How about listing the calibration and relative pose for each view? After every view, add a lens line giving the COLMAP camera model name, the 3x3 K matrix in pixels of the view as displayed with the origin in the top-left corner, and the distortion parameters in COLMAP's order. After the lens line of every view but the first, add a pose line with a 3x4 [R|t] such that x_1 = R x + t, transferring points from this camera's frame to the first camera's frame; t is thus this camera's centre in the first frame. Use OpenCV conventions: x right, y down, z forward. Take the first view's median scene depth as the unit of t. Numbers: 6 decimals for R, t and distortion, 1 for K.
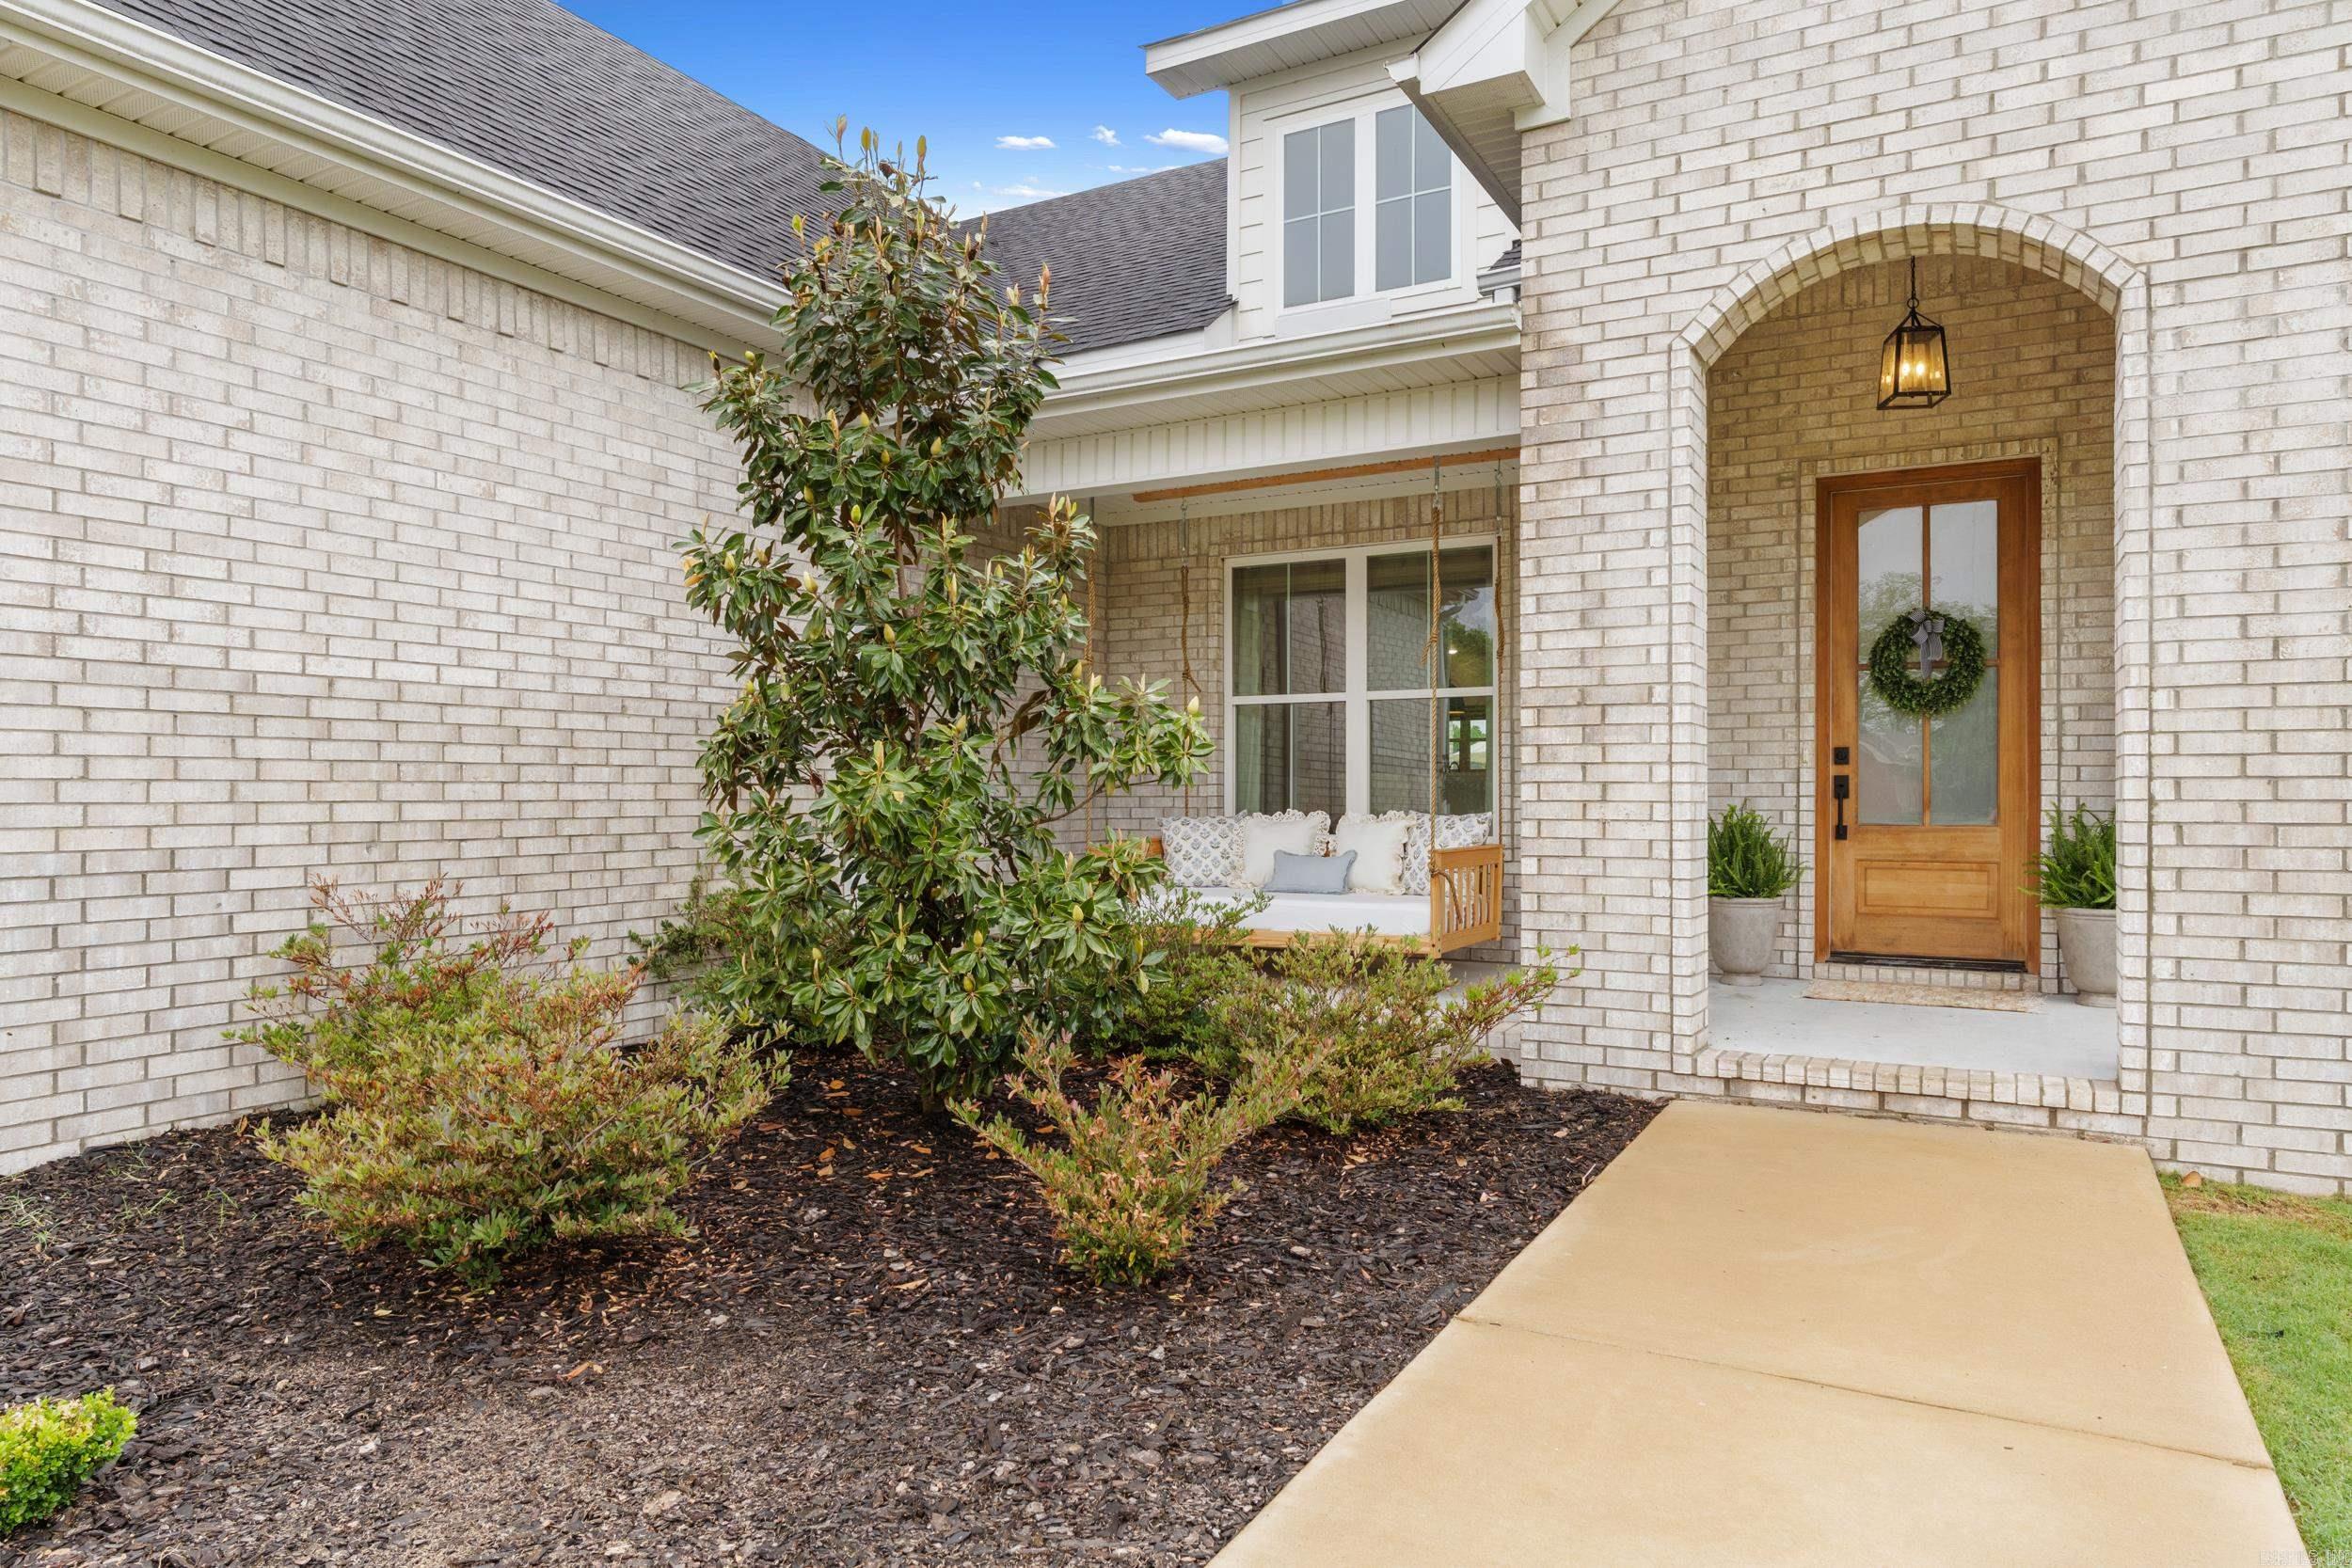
lens RADIAL K [[1443.6, 0, 1187.8], [0, 1443.6, 794.8], [0, 0, 1]] dist [-0.004082, -0.002786]
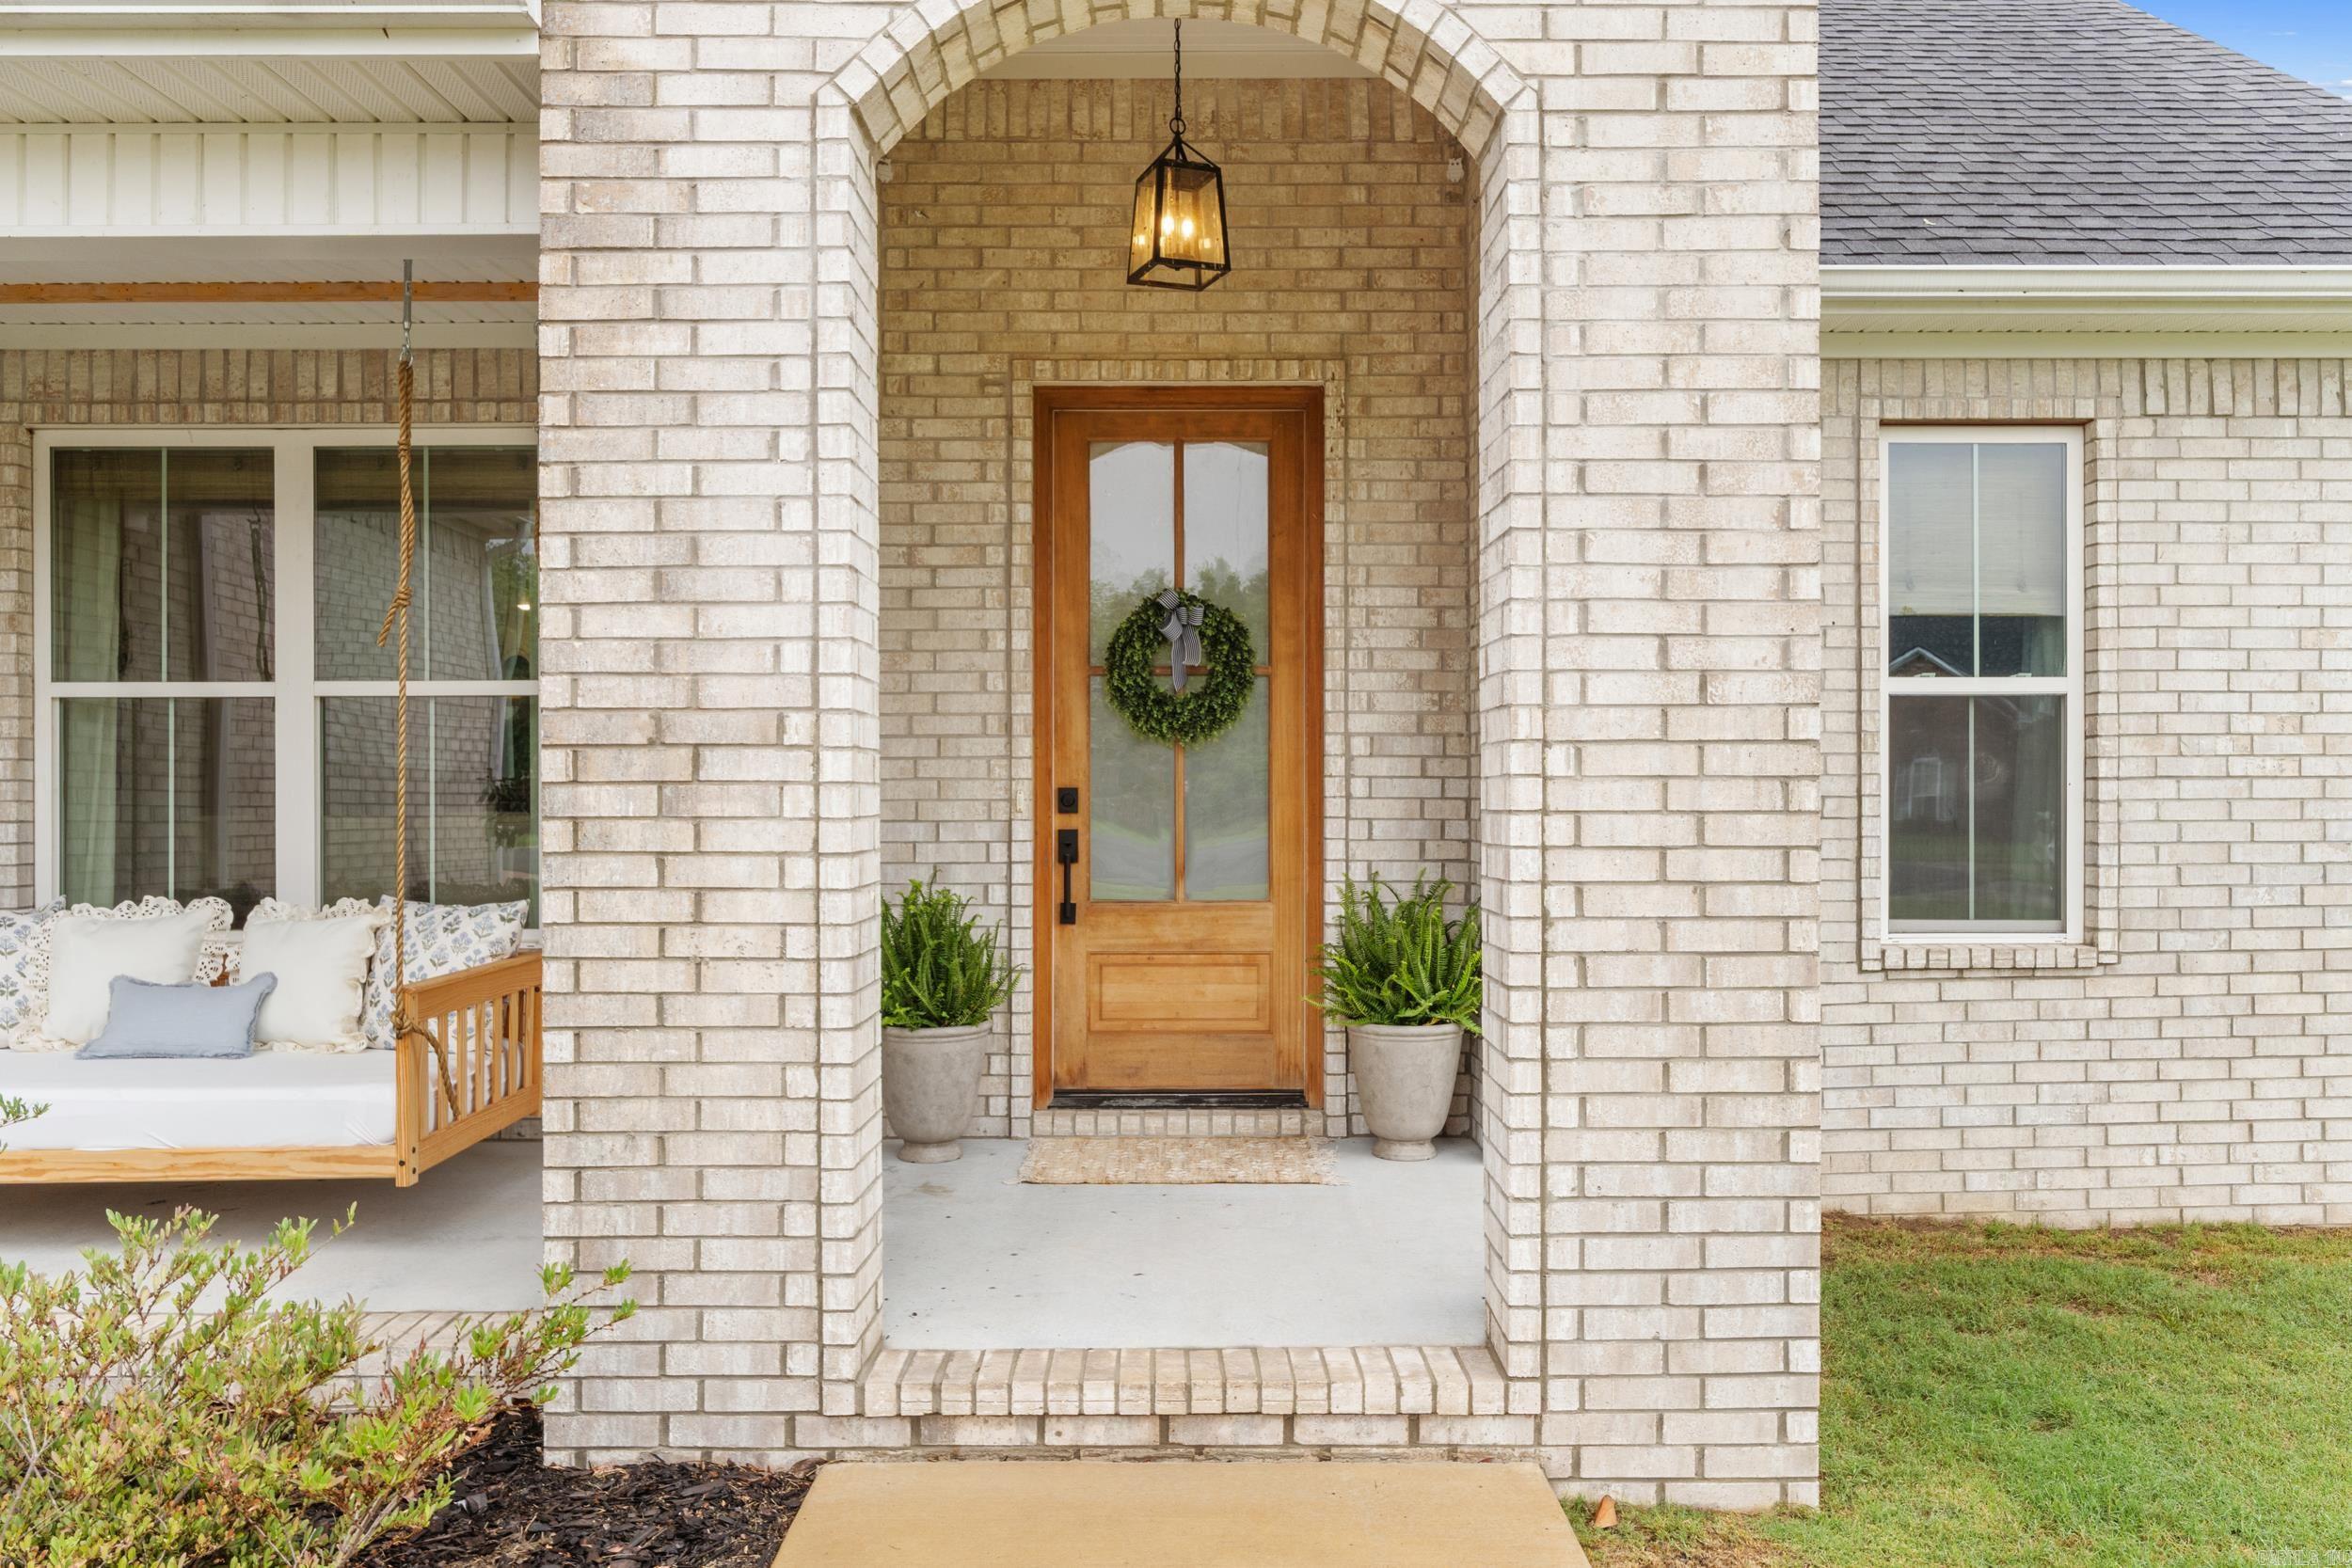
lens RADIAL K [[1787.9, 0, 1176.0], [0, 1787.9, 784.0], [0, 0, 1]] dist [-0.003359, 0.000848]
pose [[0.872010, -0.002606, 0.489481, 0.116810], [0.002347, 0.999997, 0.001143, -0.048074], [-0.489483, 0.000152, 0.872013, 0.328312]]
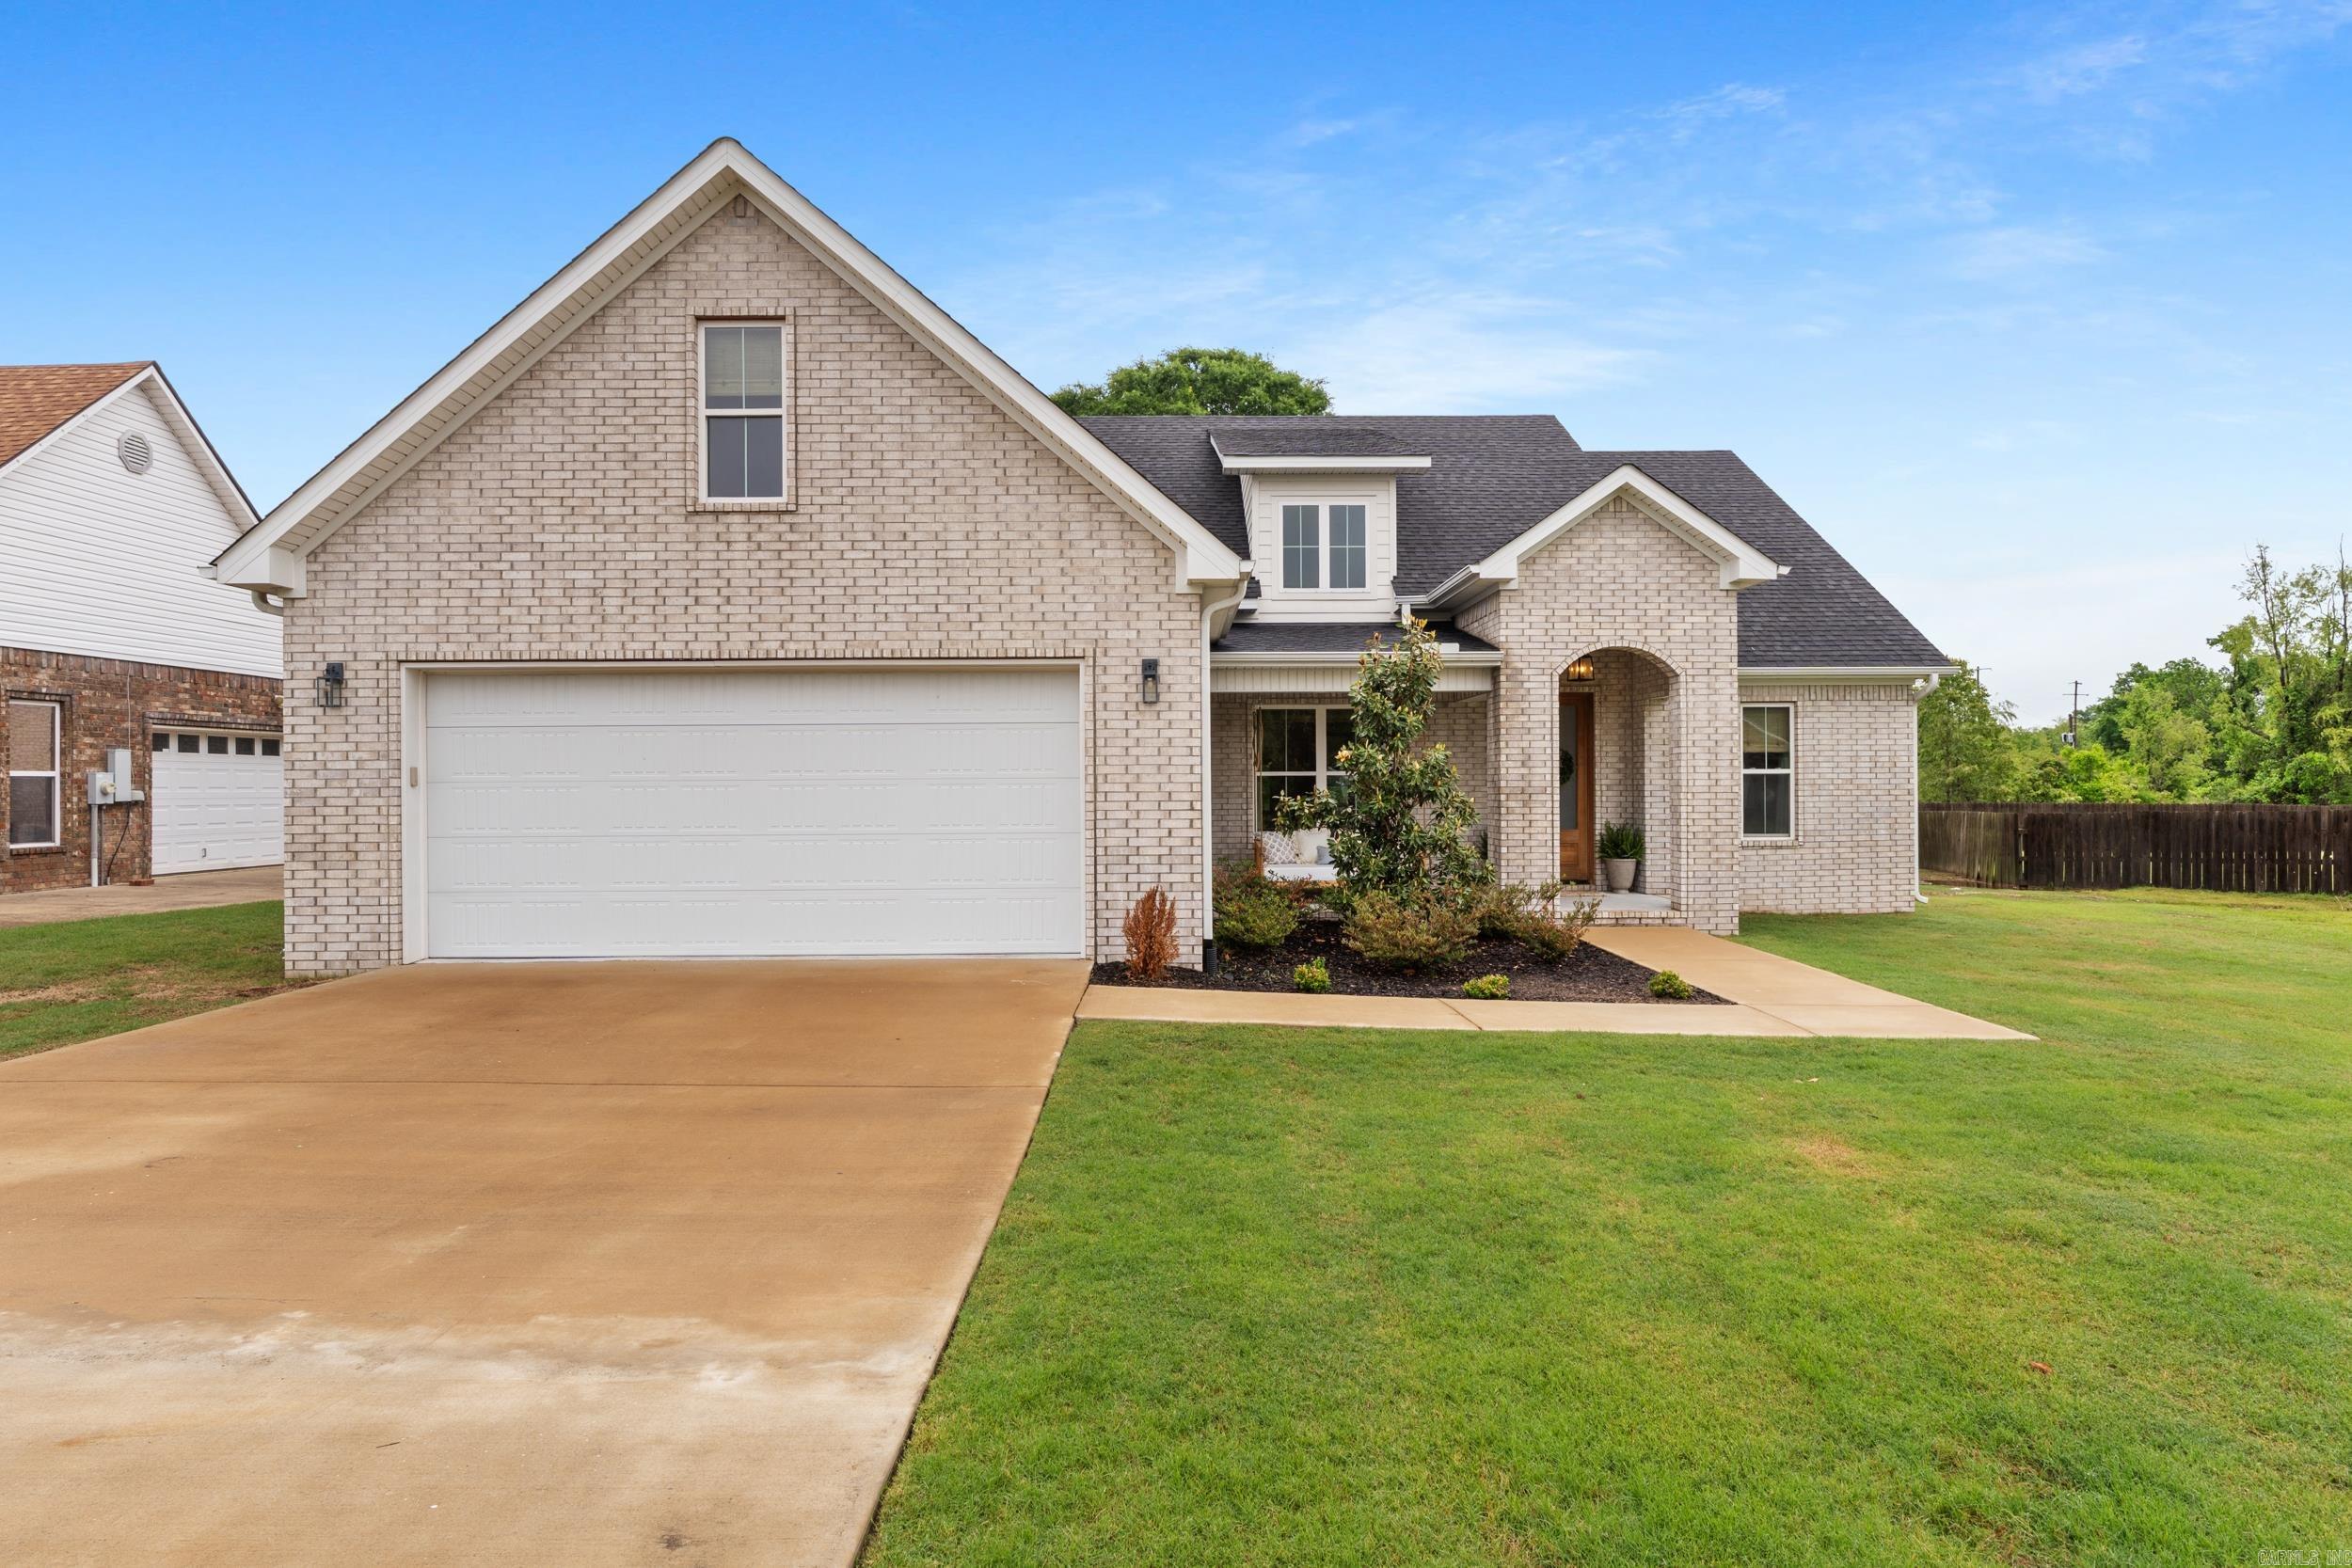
lens RADIAL K [[1330.8, 0, 1176.0], [0, 1330.8, 784.0], [0, 0, 1]] dist [-0.001792, -0.000198]
pose [[0.869439, -0.005015, 0.494015, -1.654385], [0.004267, 0.999987, 0.002642, -0.091606], [-0.494022, -0.000189, 0.869449, -0.977716]]
